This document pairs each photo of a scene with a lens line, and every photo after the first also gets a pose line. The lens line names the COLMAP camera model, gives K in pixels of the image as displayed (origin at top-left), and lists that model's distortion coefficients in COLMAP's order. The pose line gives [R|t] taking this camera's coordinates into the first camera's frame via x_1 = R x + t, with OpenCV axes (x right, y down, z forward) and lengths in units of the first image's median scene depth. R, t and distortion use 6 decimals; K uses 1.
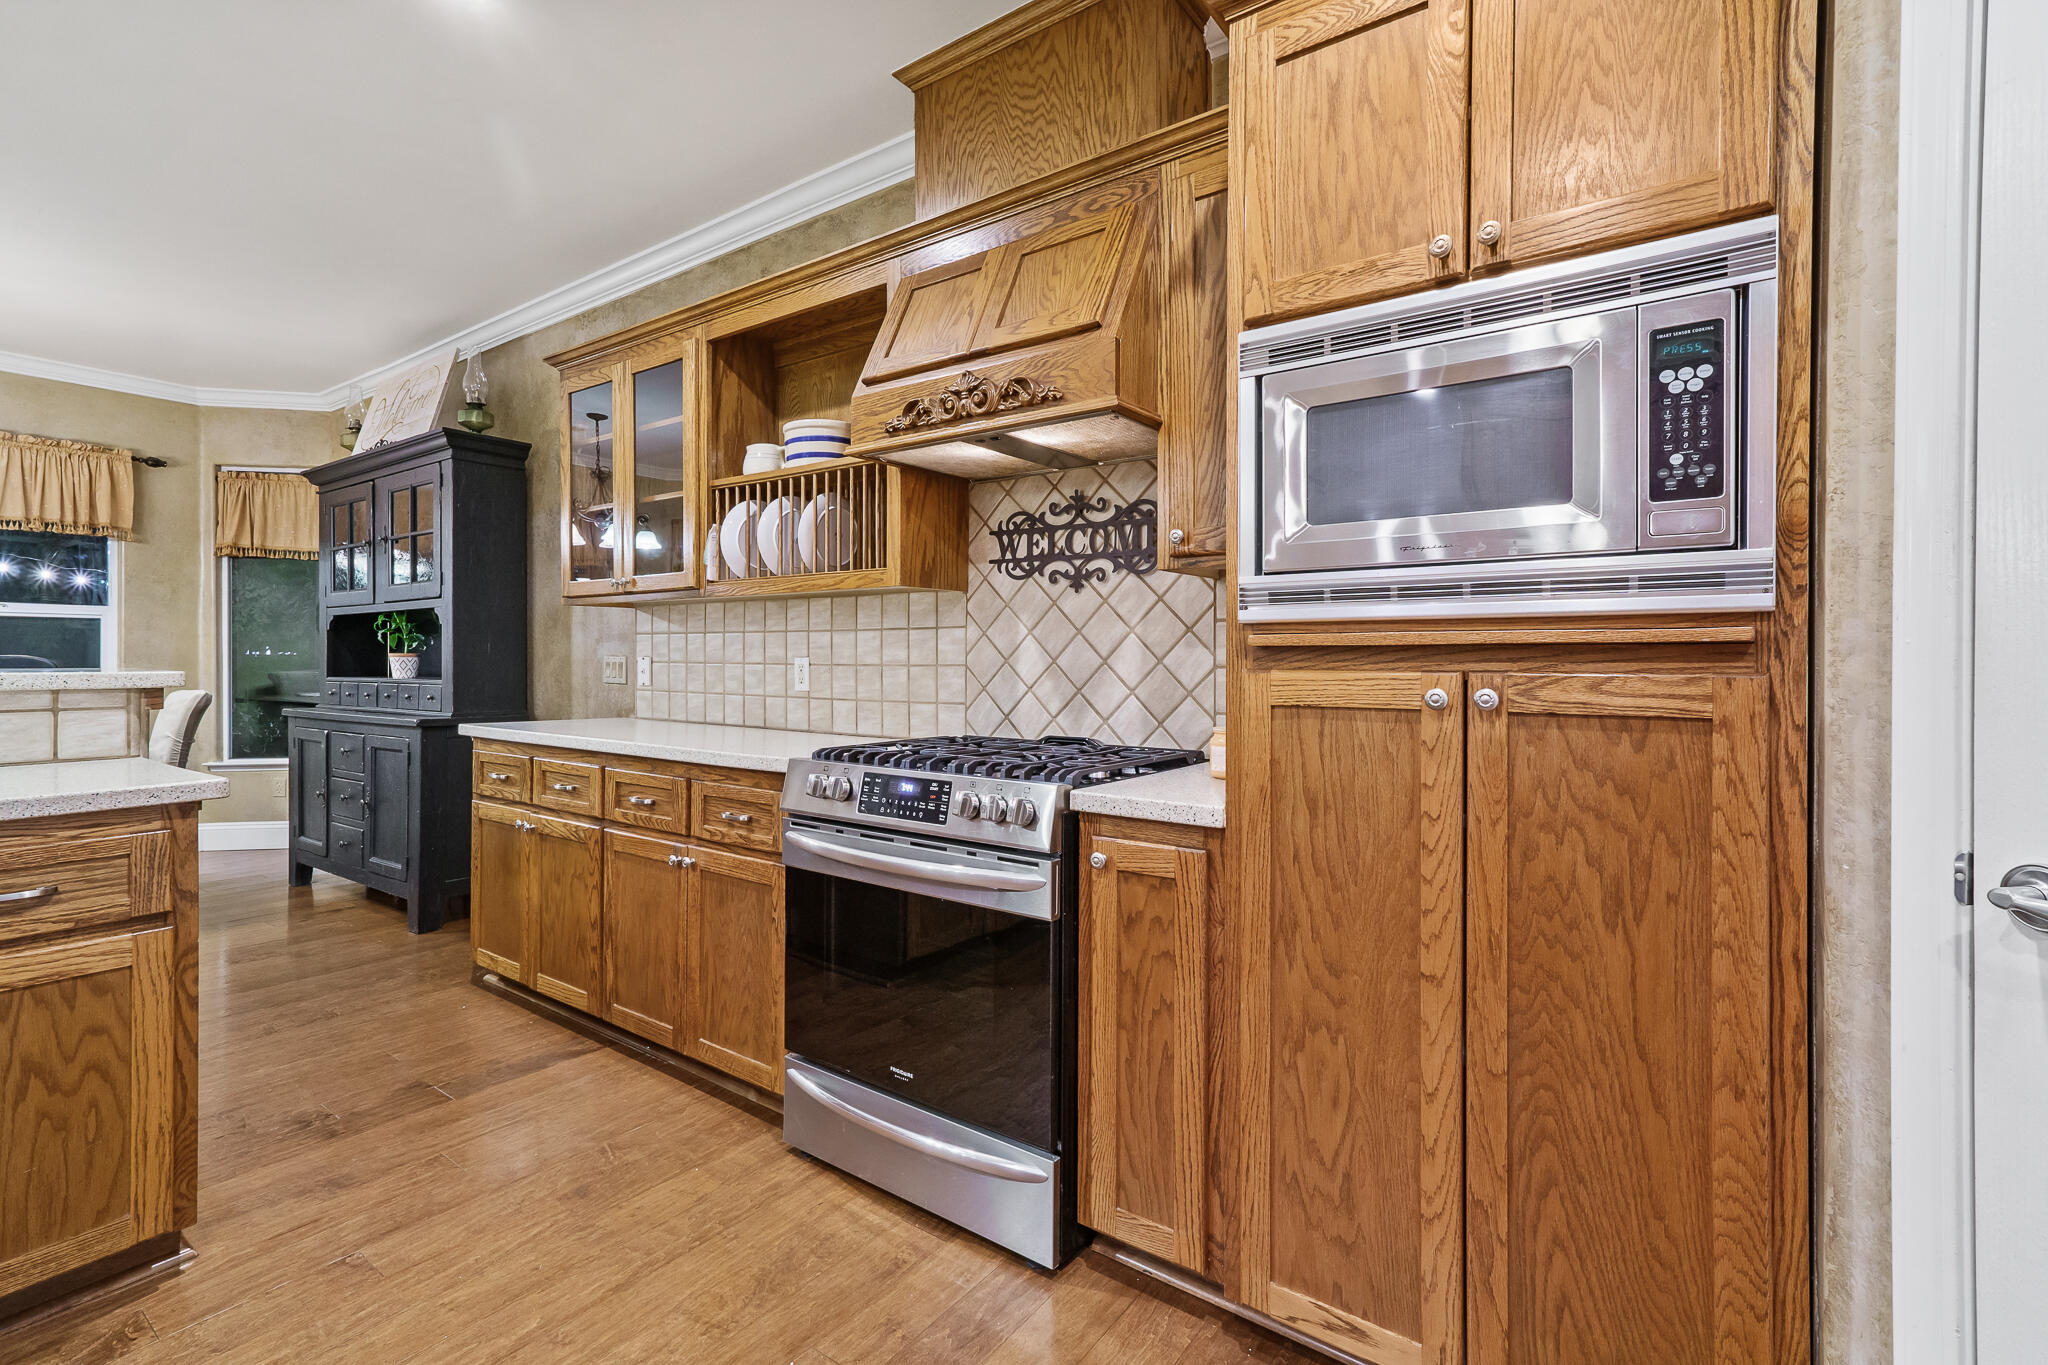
lens RADIAL K [[910.0, 0, 1016.4], [0, 910.0, 659.4], [0, 0, 1]] dist [0.004285, 0.003819]
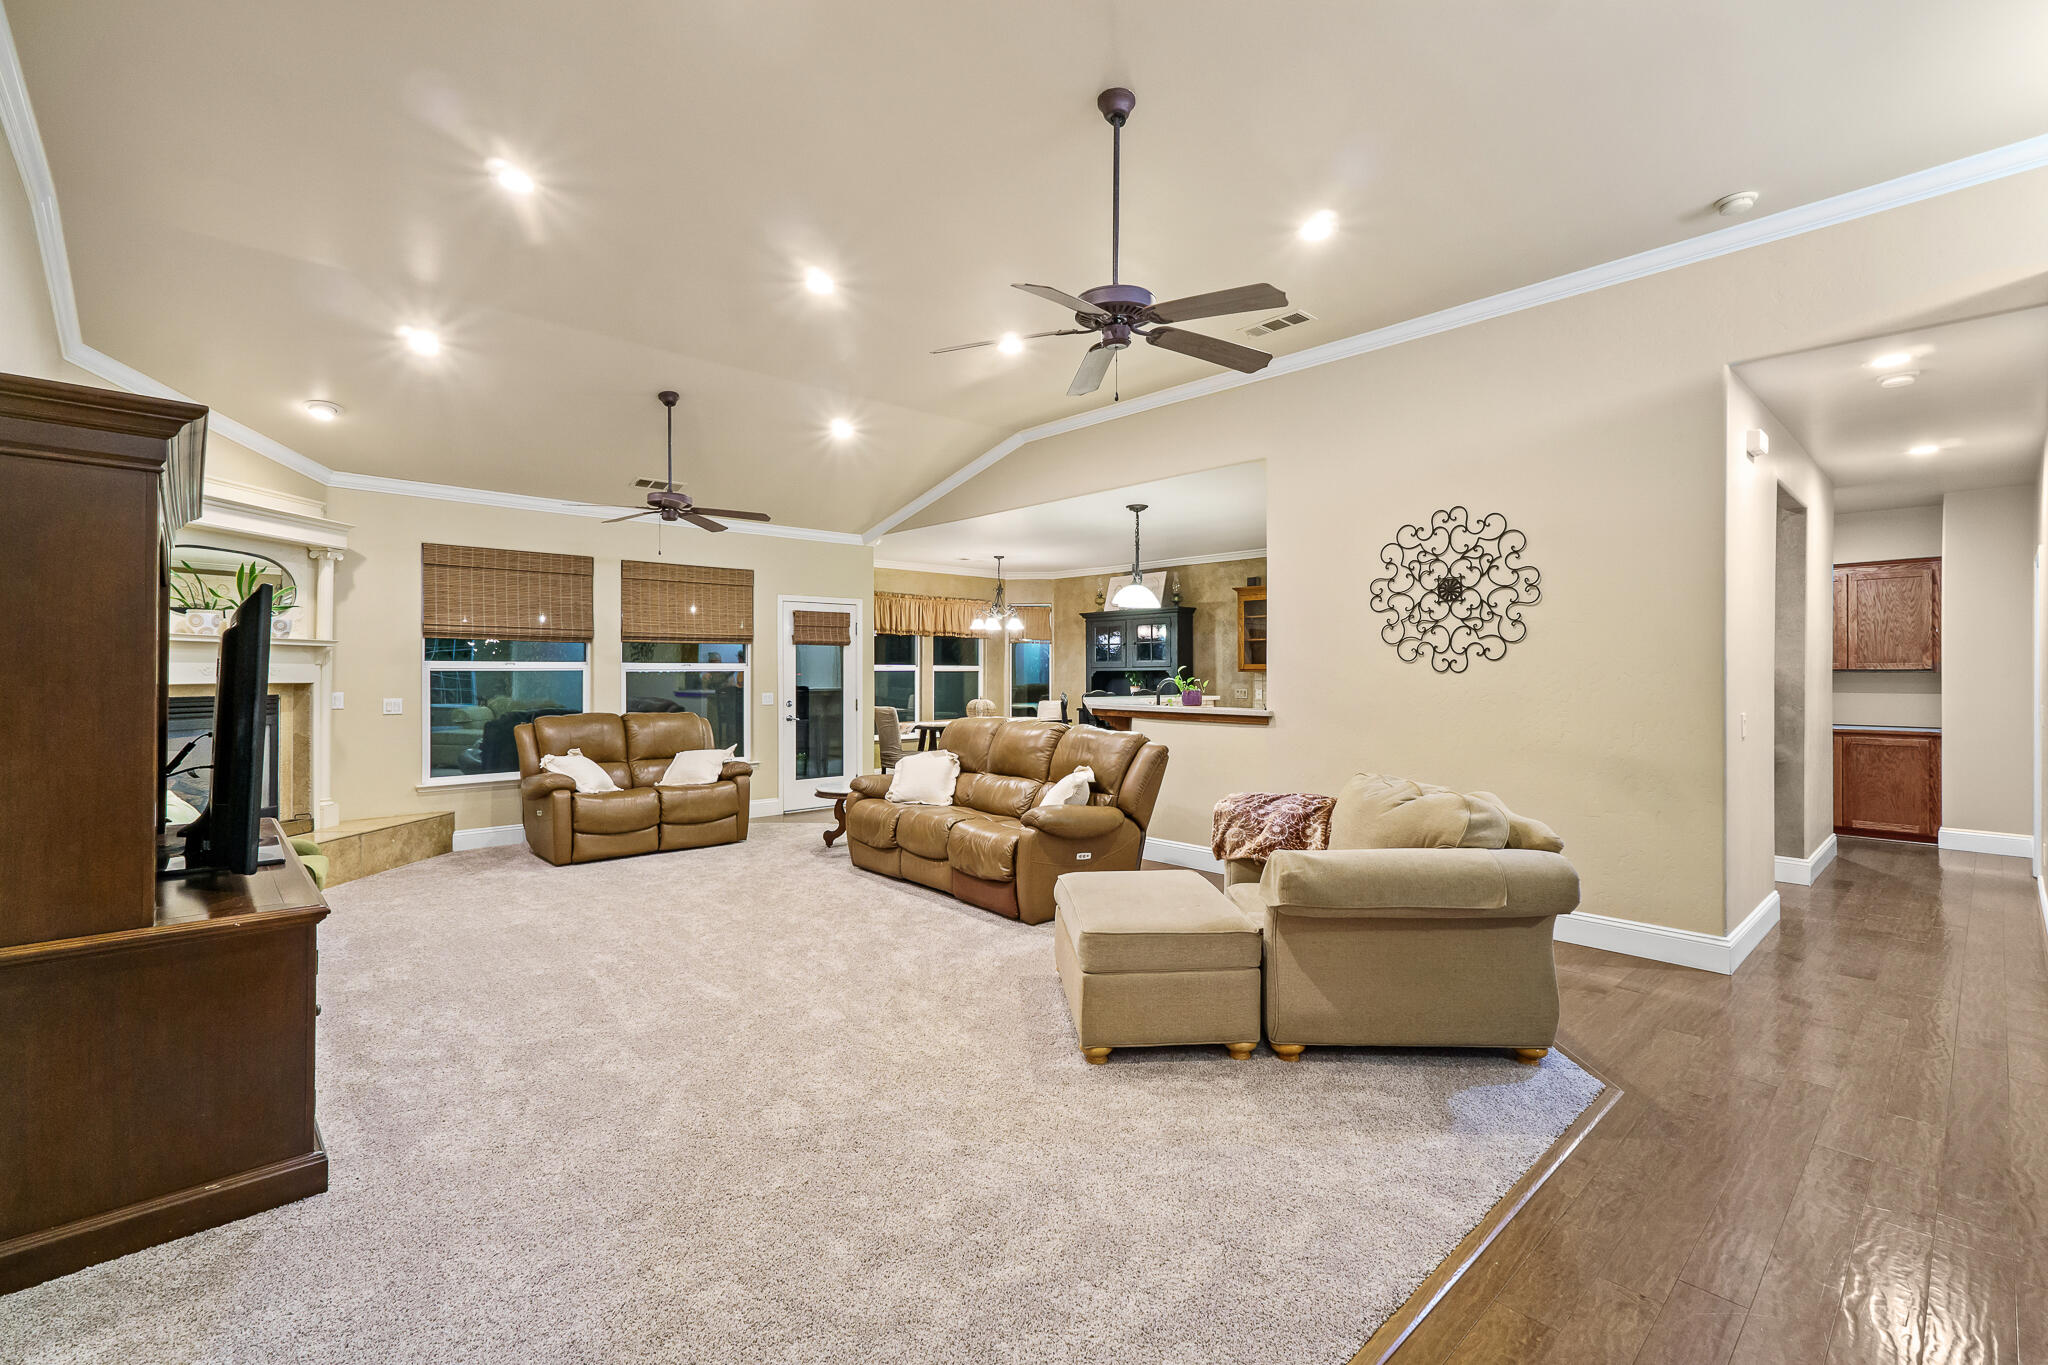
lens RADIAL K [[910.0, 0, 1011.7], [0, 910.0, 664.0], [0, 0, 1]] dist [0.004285, 0.003819]
pose [[0.975300, -0.005023, -0.220827, -0.744755], [0.003132, 0.999955, -0.008915, -0.079777], [0.220861, 0.008003, 0.975272, -2.520312]]
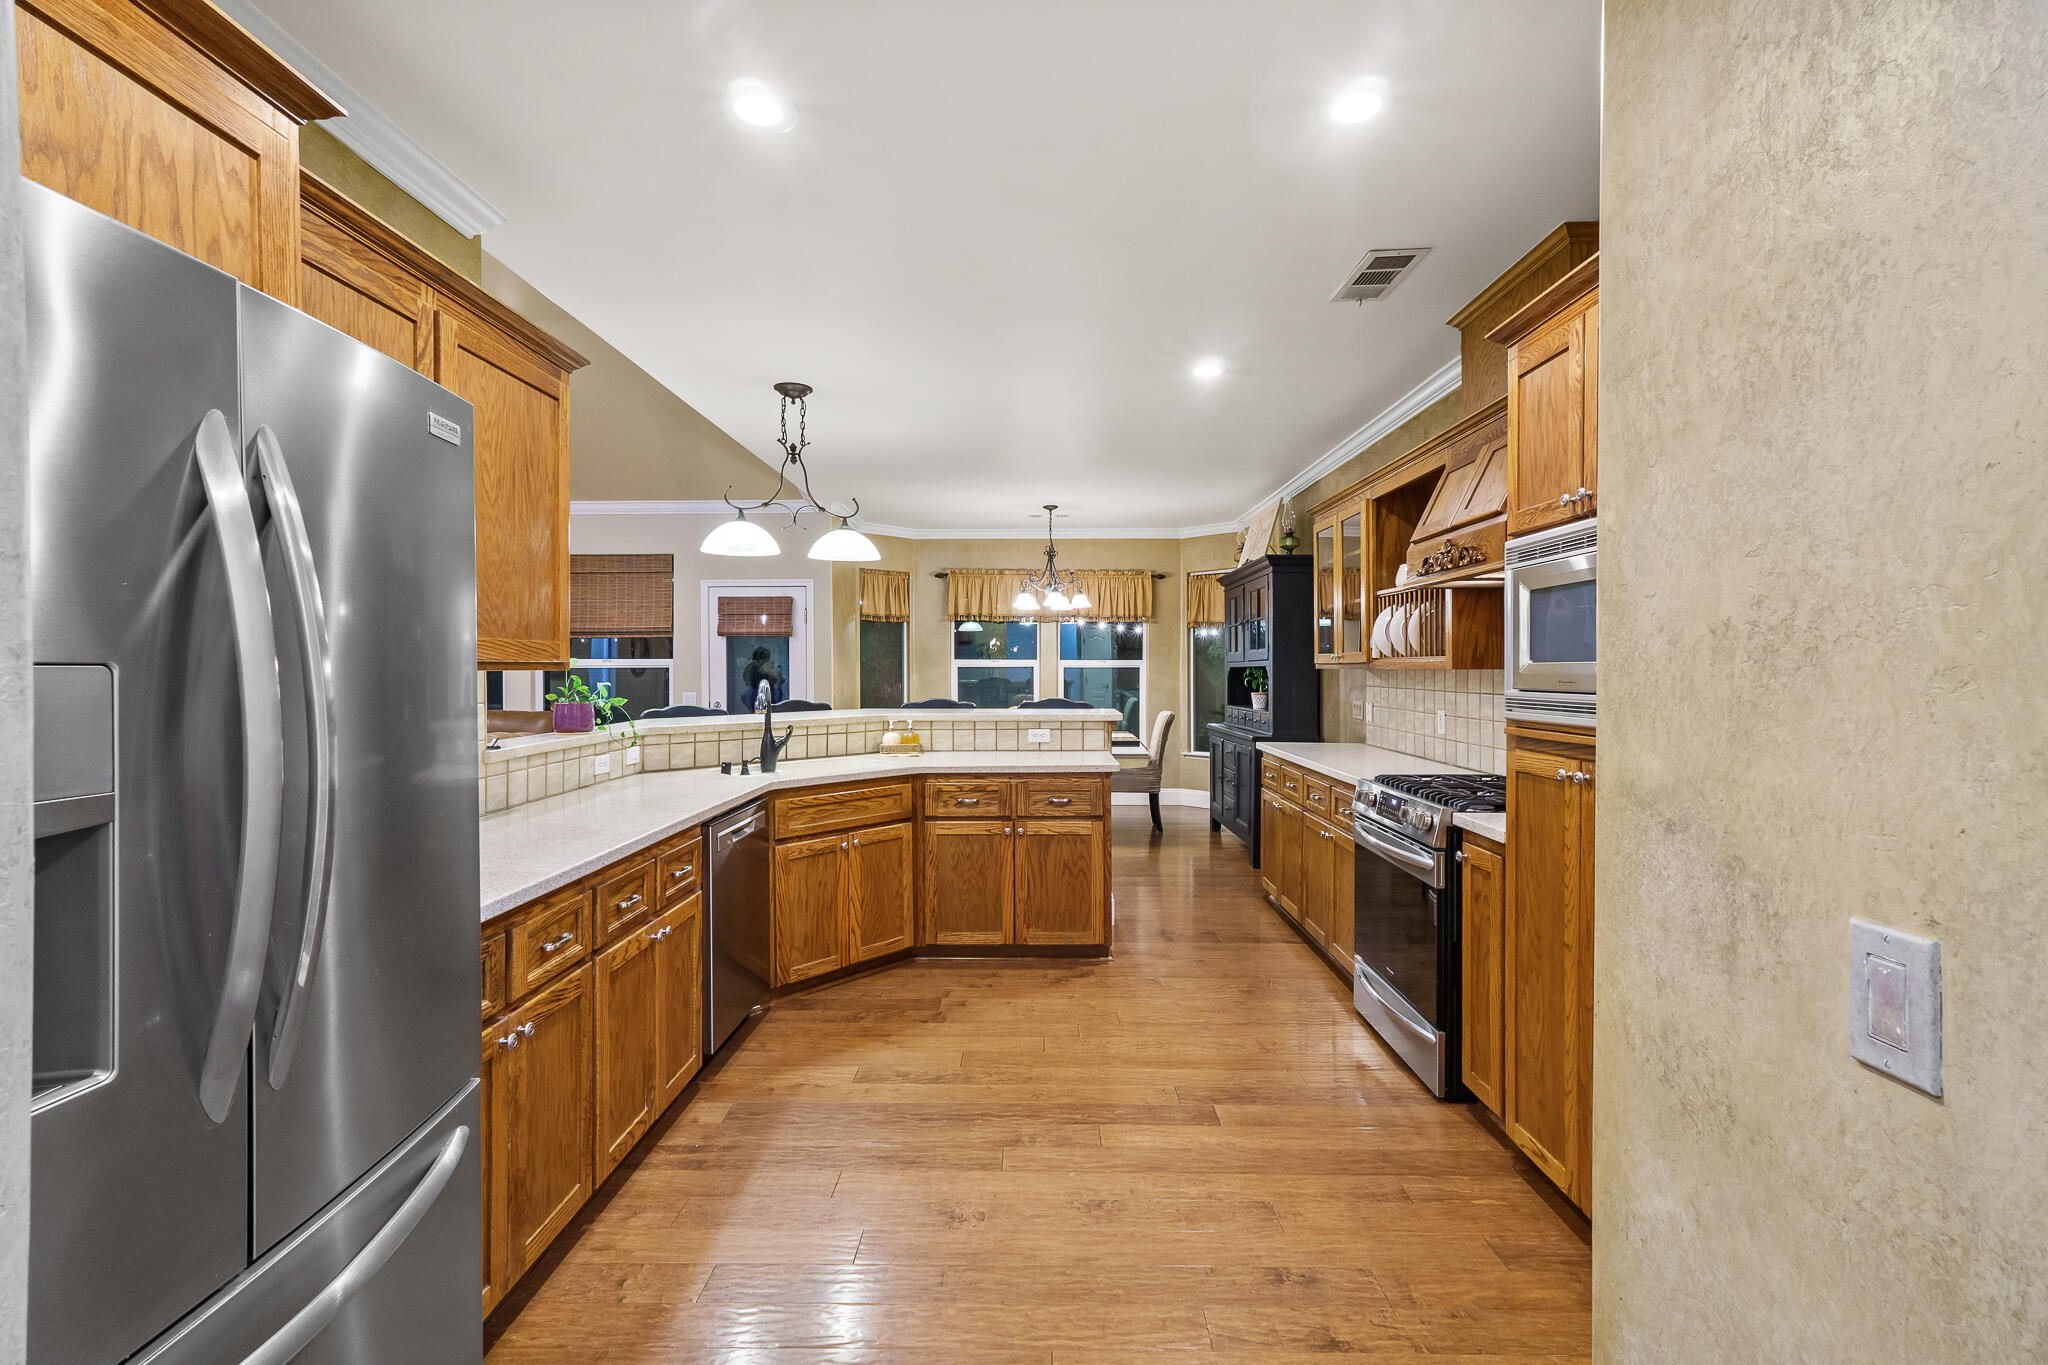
lens RADIAL K [[910.0, 0, 1032.9], [0, 910.0, 671.5], [0, 0, 1]] dist [0.004285, 0.003819]
pose [[0.578256, -0.001102, -0.815854, 0.615589], [0.002682, 0.999996, 0.000551, -0.072748], [0.815851, -0.002507, 0.578257, -0.361634]]
